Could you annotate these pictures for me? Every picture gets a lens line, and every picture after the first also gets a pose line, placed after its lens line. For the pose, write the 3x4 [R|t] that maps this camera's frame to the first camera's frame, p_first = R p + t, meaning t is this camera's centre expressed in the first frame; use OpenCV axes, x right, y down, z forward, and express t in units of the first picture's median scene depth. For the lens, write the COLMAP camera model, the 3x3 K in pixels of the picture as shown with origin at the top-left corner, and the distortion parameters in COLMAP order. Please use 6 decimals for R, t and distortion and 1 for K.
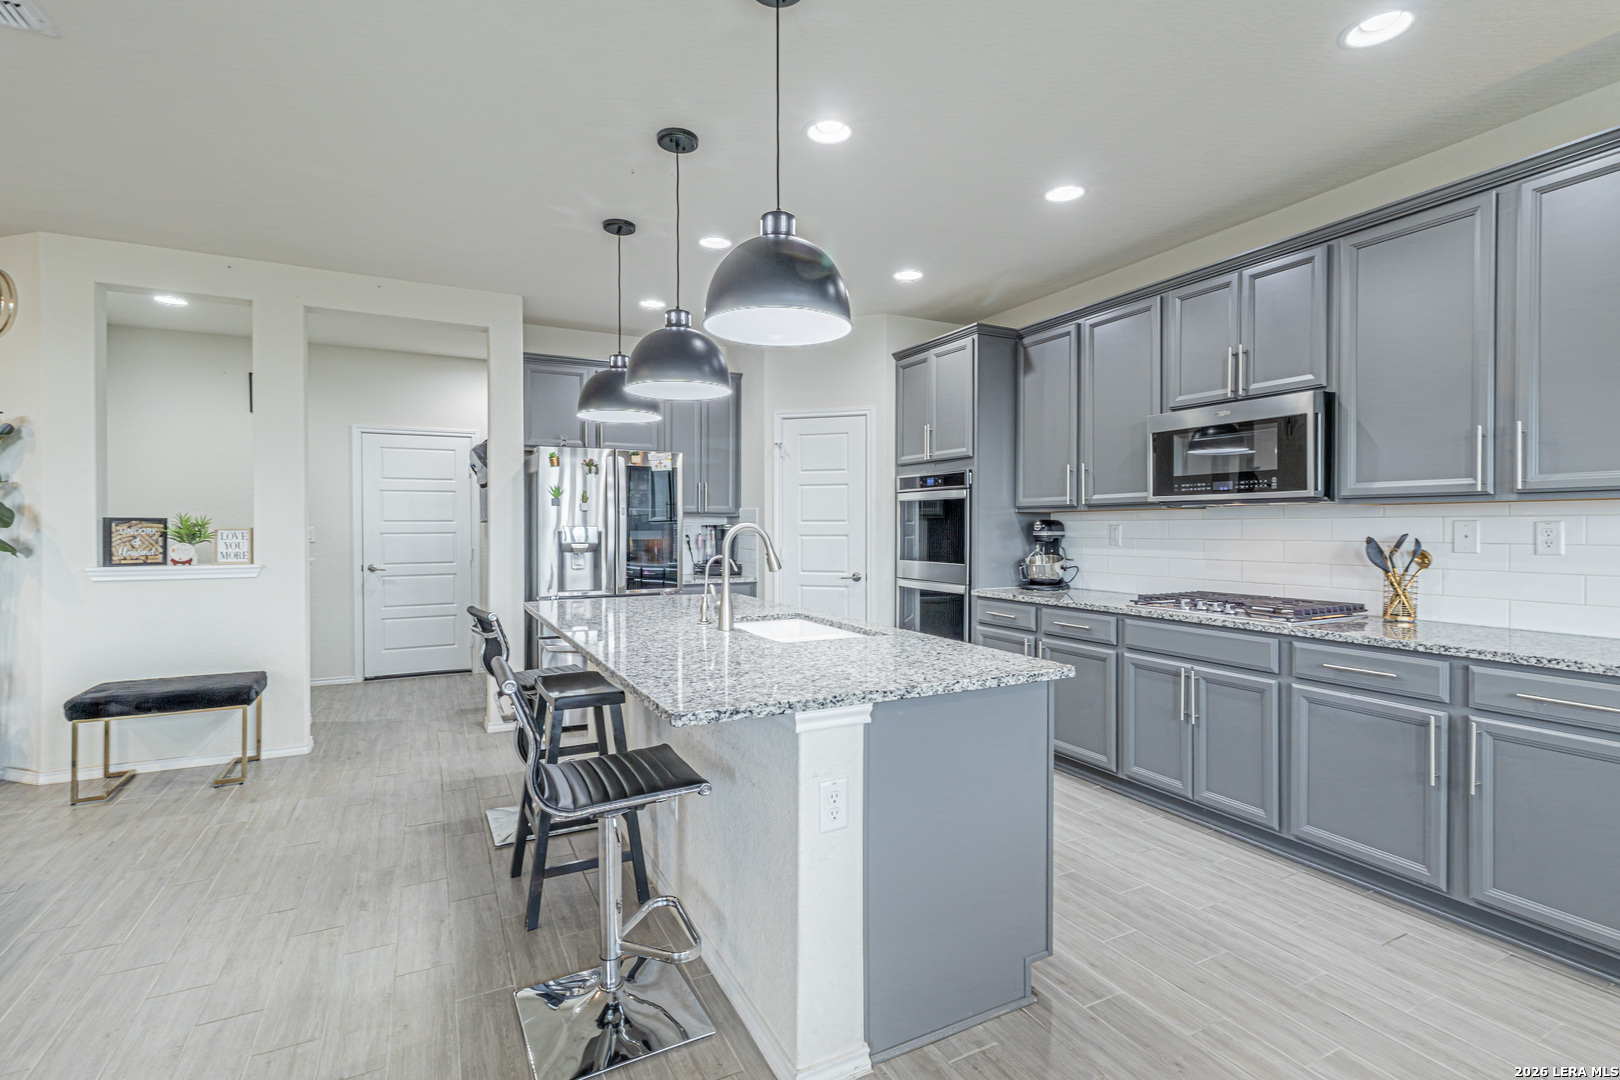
lens RADIAL K [[752.0, 0, 831.7], [0, 752.0, 533.0], [0, 0, 1]] dist [0.004435, 0.000385]
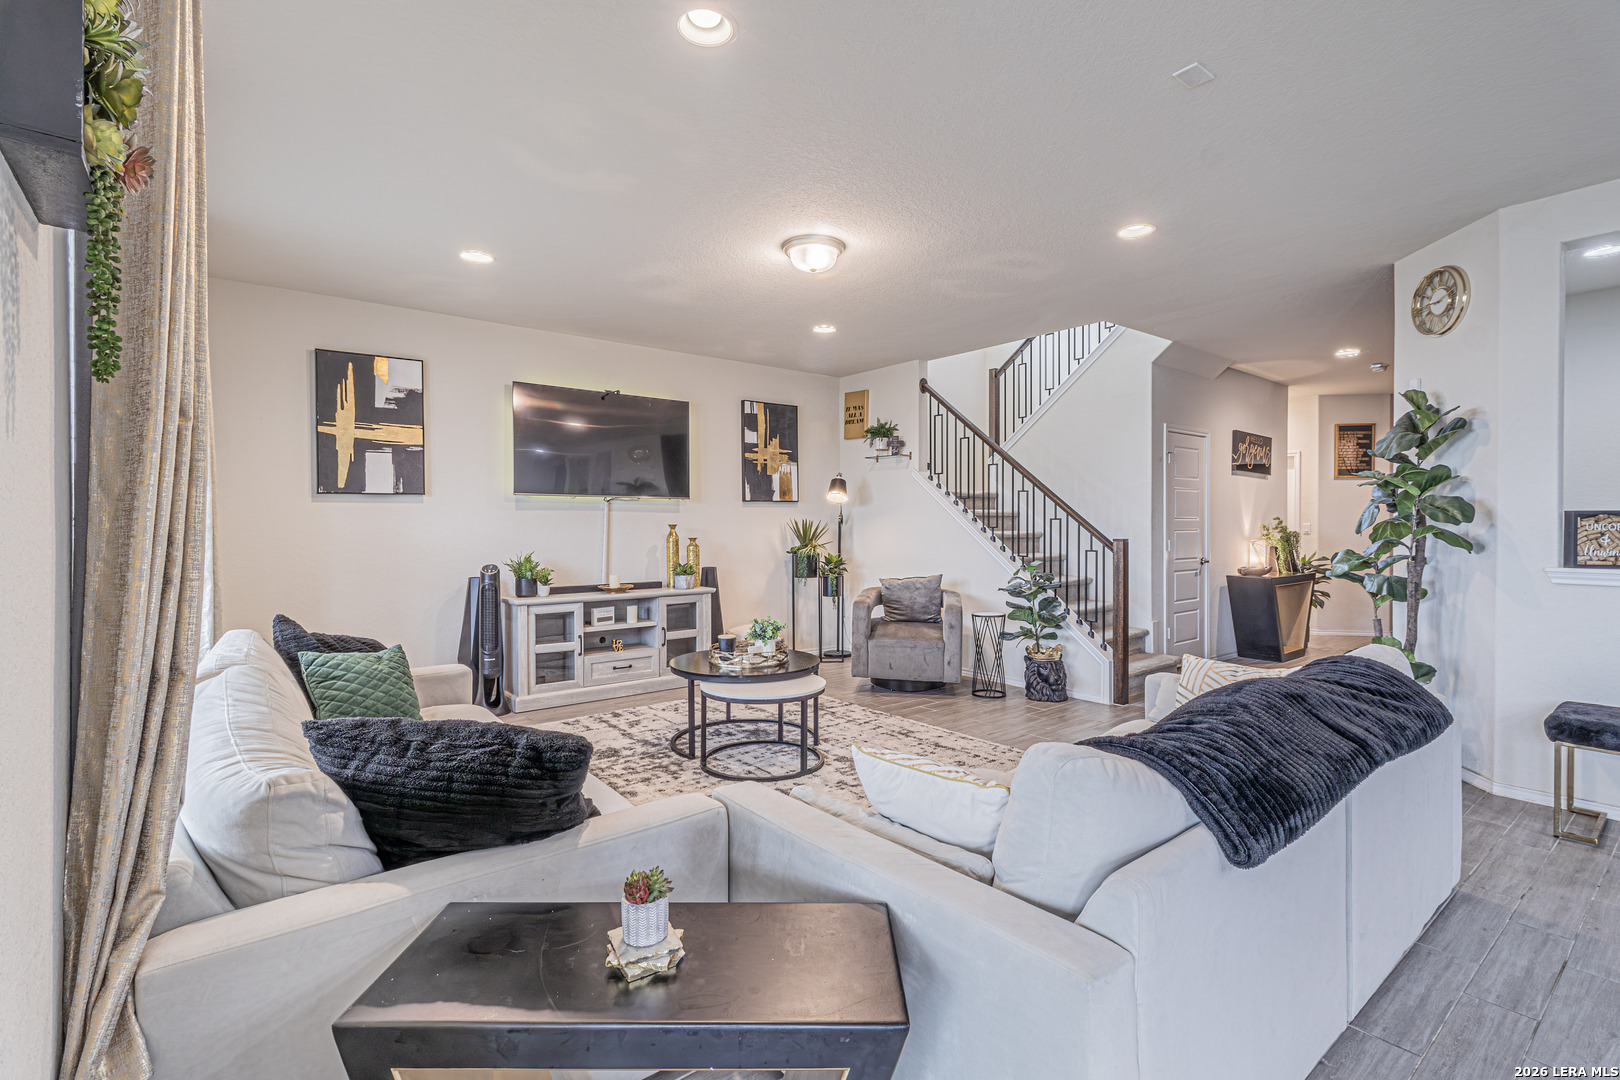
lens RADIAL K [[759.8, 0, 810.9], [0, 759.8, 530.7], [0, 0, 1]] dist [0.006432, 0.000162]
pose [[0.182649, 0.008446, -0.983142, -0.275586], [-0.007345, 0.999947, 0.007226, 0.002482], [0.983151, 0.005901, 0.182701, -0.016885]]
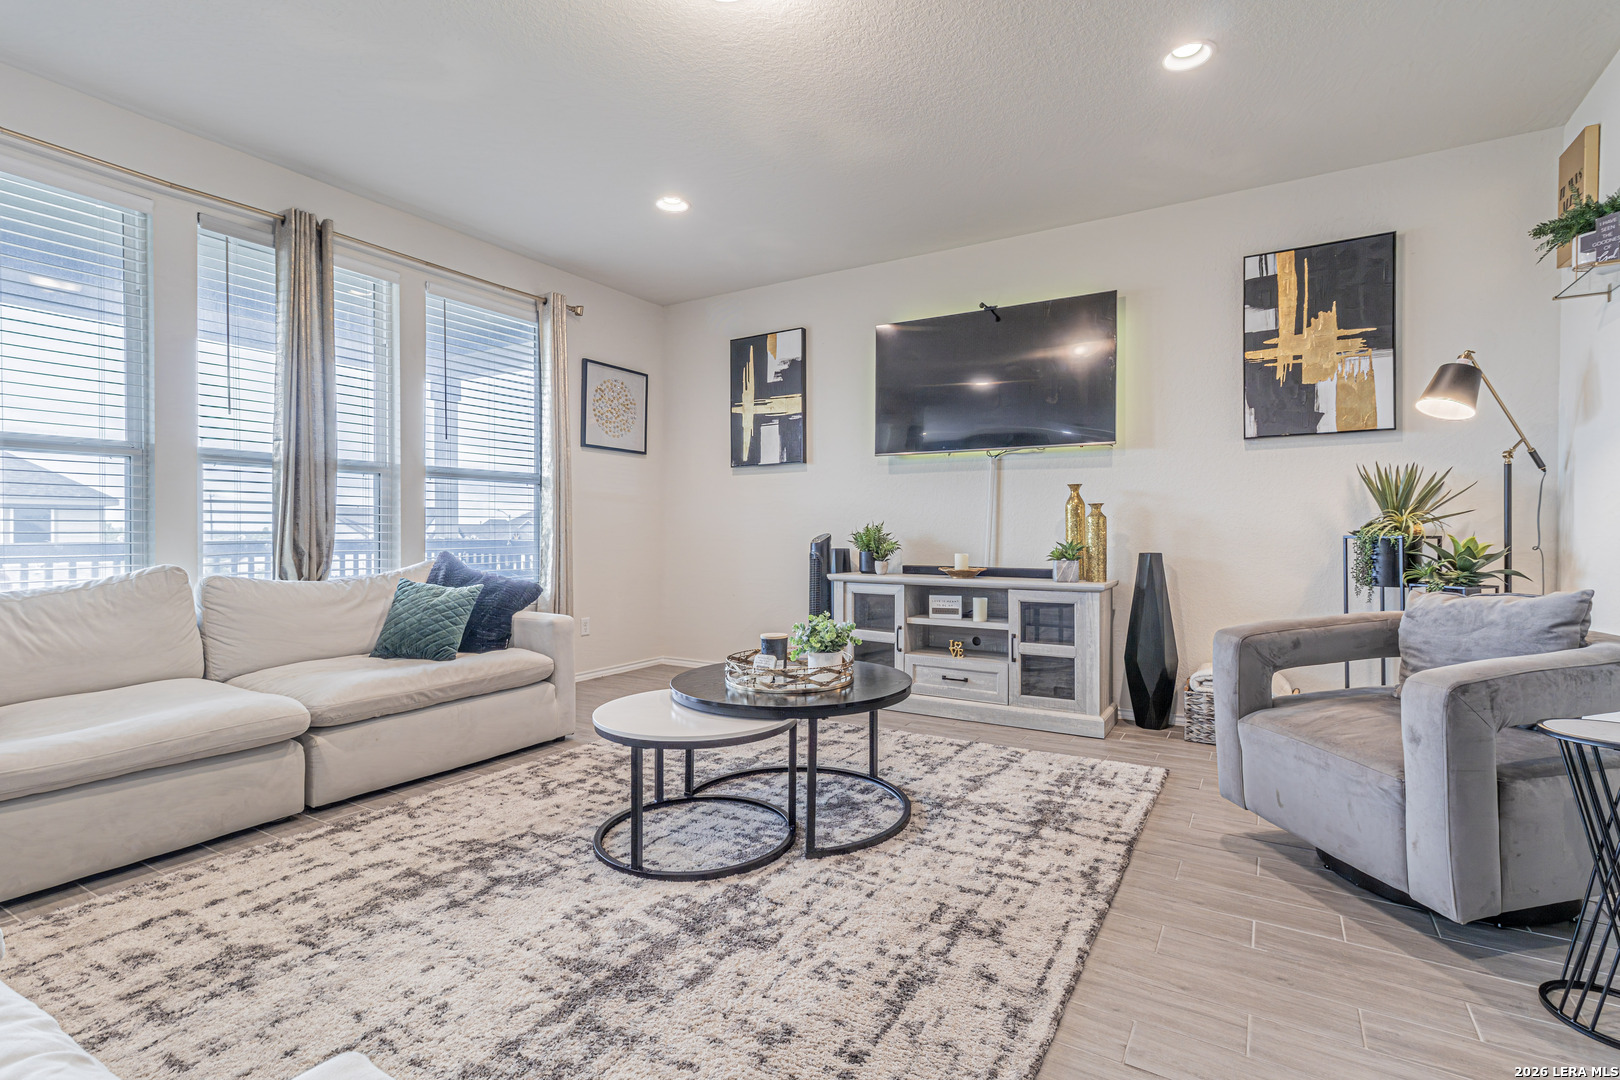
lens RADIAL K [[758.6, 0, 823.6], [0, 758.6, 536.1], [0, 0, 1]] dist [0.005019, 0.000429]
pose [[-0.855289, 0.003926, -0.518136, -1.098396], [-0.005339, 0.999851, 0.016388, 0.062359], [0.518124, 0.016783, -0.855141, 0.744128]]
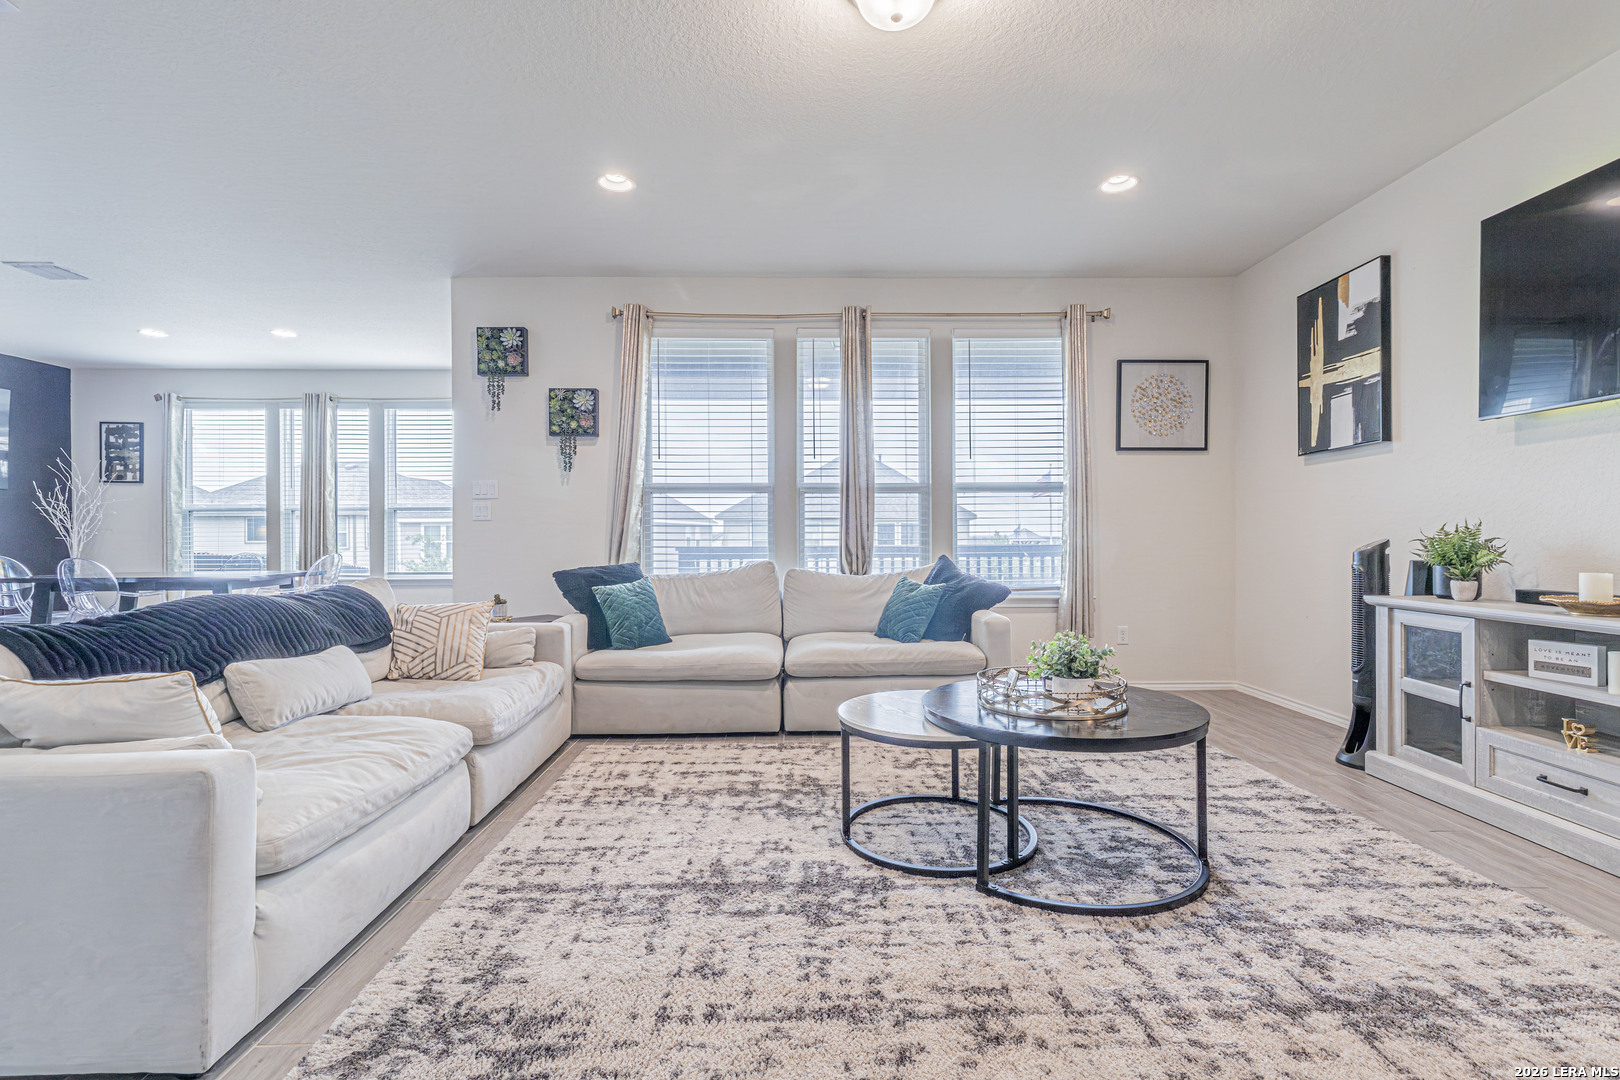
lens RADIAL K [[745.5, 0, 802.1], [0, 745.5, 539.6], [0, 0, 1]] dist [0.005167, 0.000314]
pose [[-0.888862, 0.004692, 0.458151, -1.553684], [0.010550, 0.999892, 0.010227, 0.063150], [-0.458054, 0.013924, -0.888815, 0.771526]]
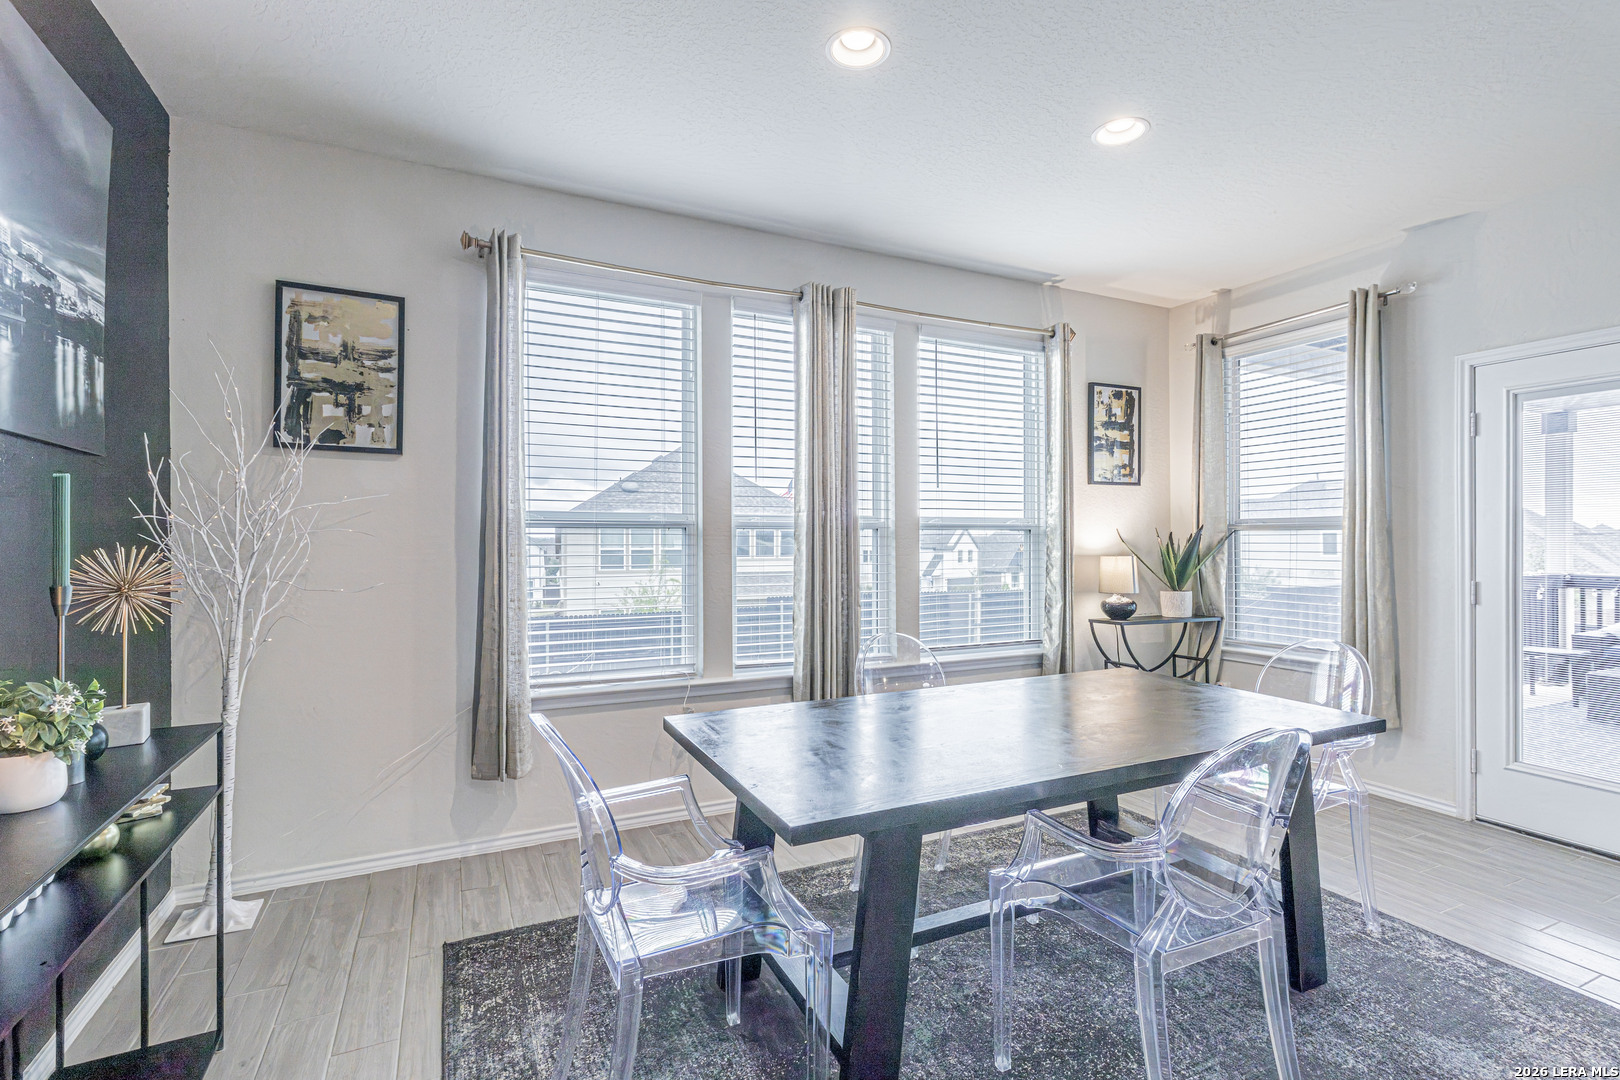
lens RADIAL K [[737.7, 0, 810.0], [0, 737.7, 540.0], [0, 0, 1]] dist [0.018325, 0.000076]
pose [[-0.999501, -0.001547, 0.031538, 0.518649], [-0.001245, 0.999953, 0.009608, -0.006647], [-0.031552, 0.009564, -0.999456, 0.551680]]
